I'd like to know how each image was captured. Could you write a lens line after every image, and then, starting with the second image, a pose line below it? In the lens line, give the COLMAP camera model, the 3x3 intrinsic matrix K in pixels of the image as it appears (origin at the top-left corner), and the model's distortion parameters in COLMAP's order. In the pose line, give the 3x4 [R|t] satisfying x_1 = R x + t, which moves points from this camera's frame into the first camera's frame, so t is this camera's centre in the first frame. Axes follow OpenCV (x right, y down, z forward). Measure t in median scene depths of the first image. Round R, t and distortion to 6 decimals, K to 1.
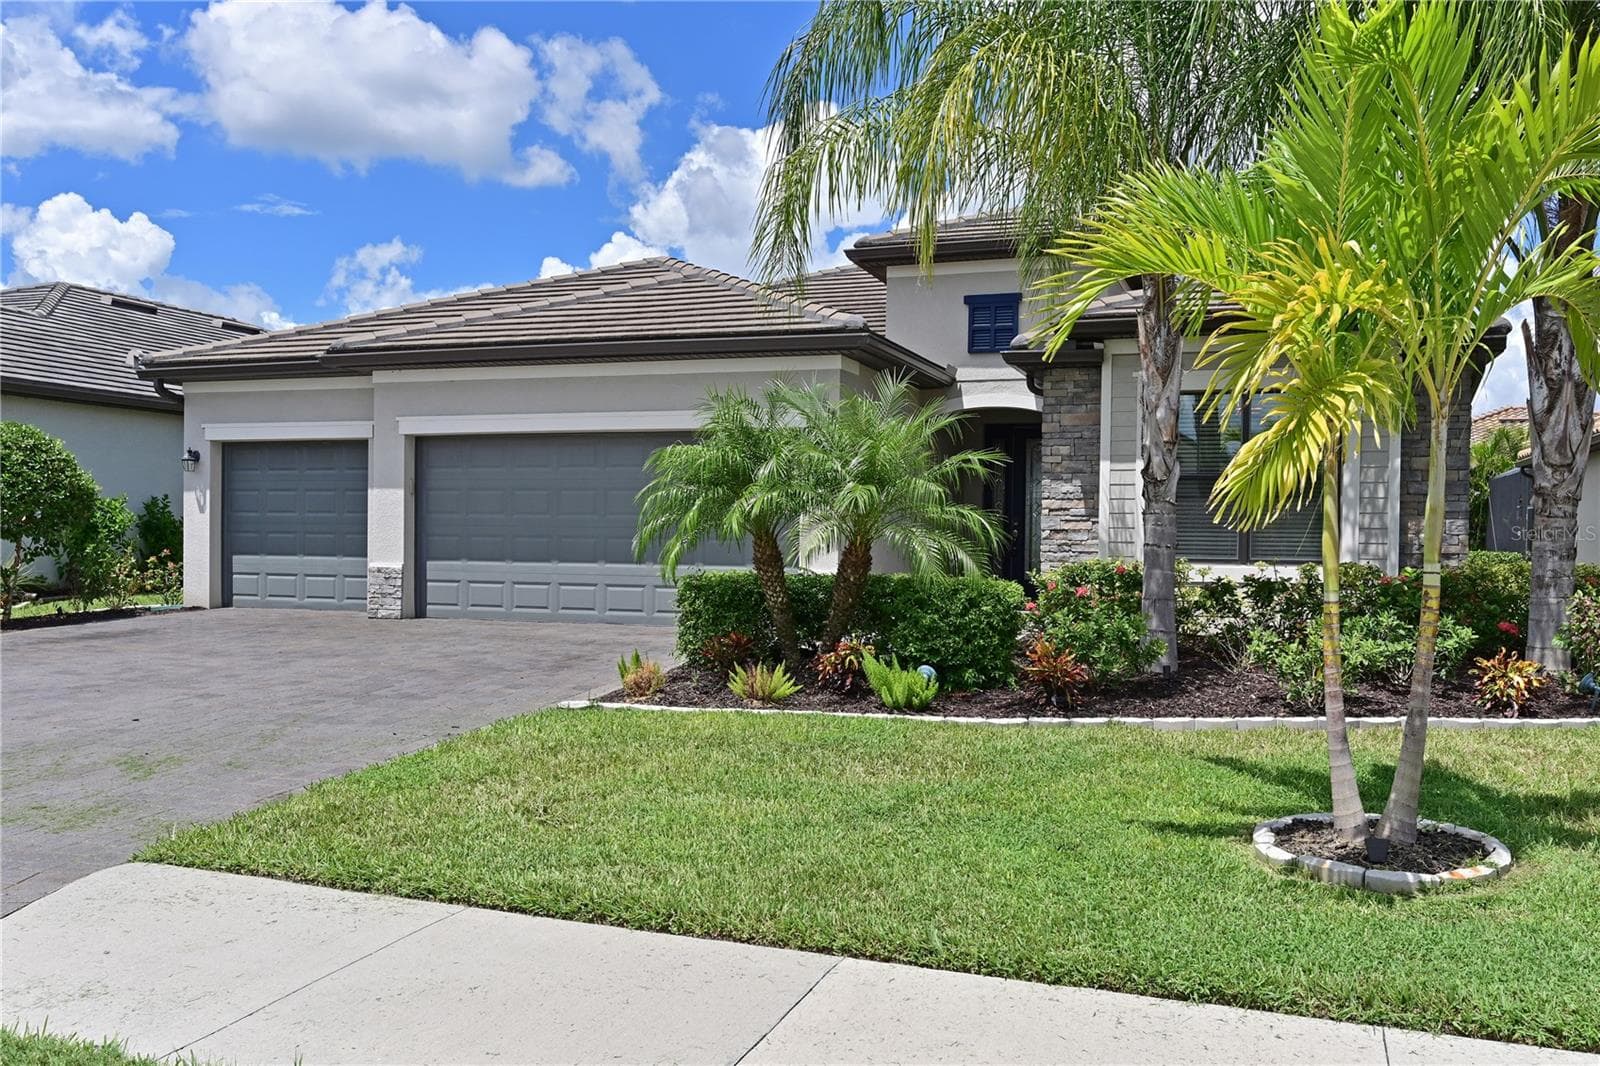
lens RADIAL K [[1301.6, 0, 800.0], [0, 1301.6, 533.0], [0, 0, 1]] dist [0.000545, -0.000346]
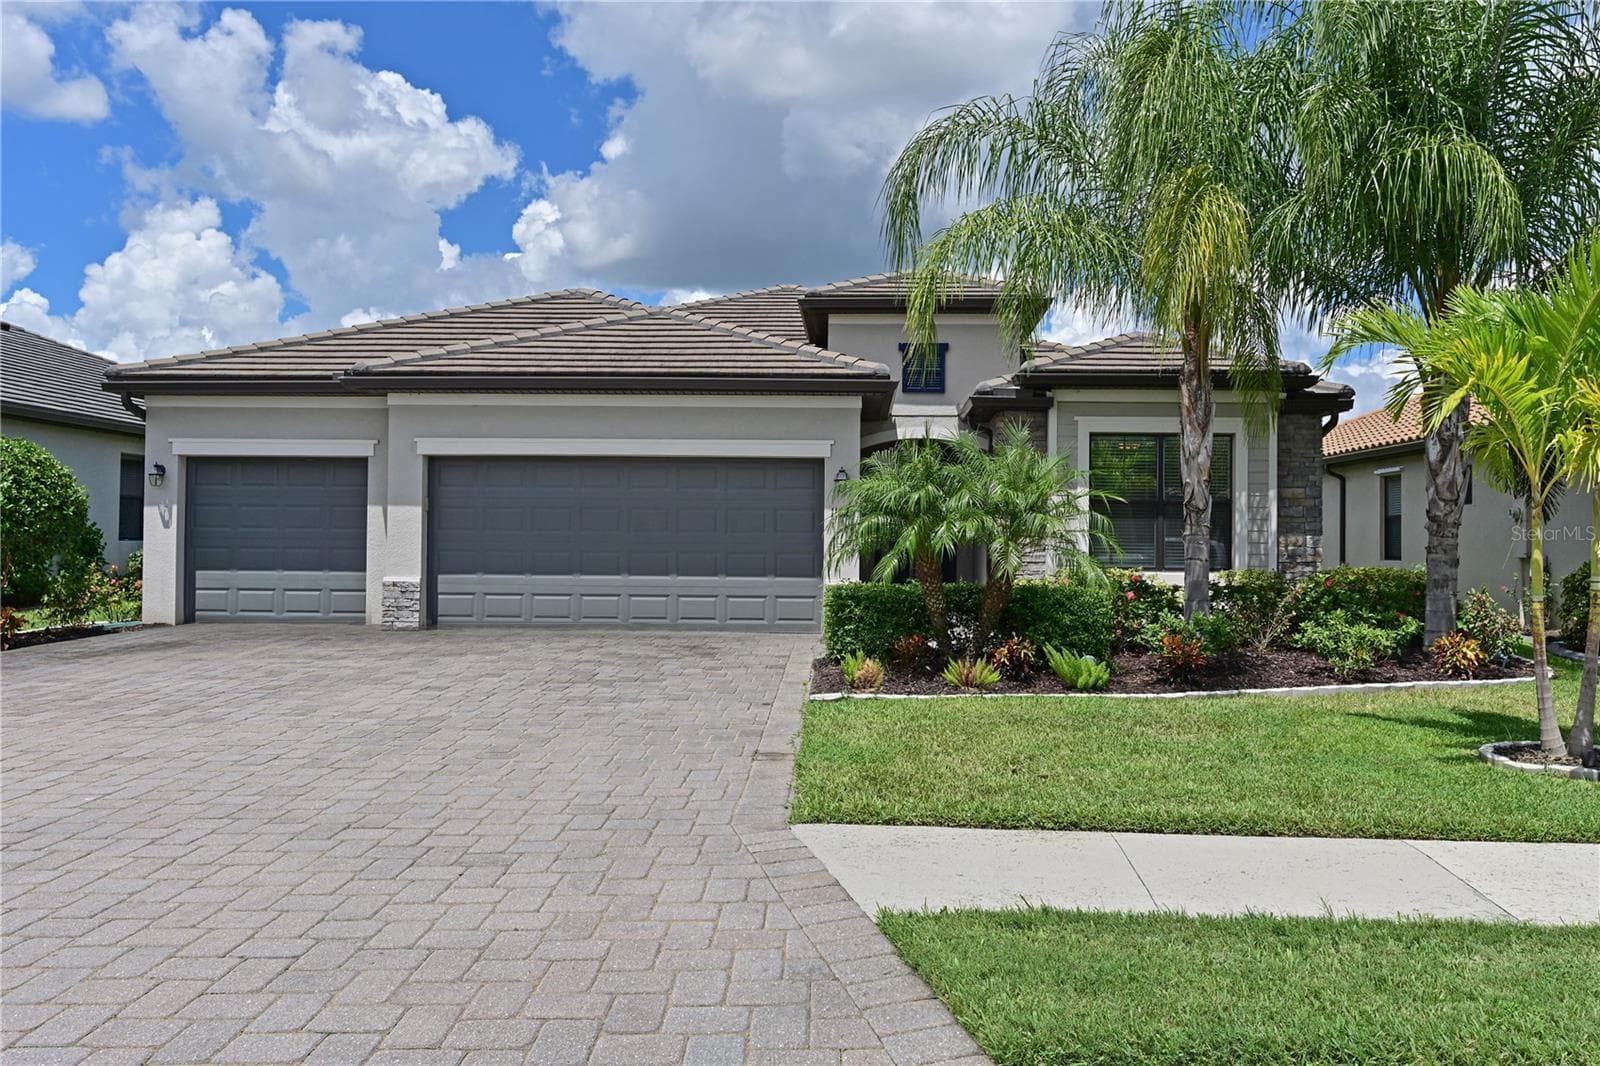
lens RADIAL K [[1252.7, 0, 827.0], [0, 1252.7, 503.0], [0, 0, 1]] dist [0.002431, 0.001266]
pose [[0.956854, 0.006058, 0.290507, -0.336455], [0.001868, 0.999634, -0.027000, -0.010268], [-0.290565, 0.026378, 0.956492, -0.072847]]
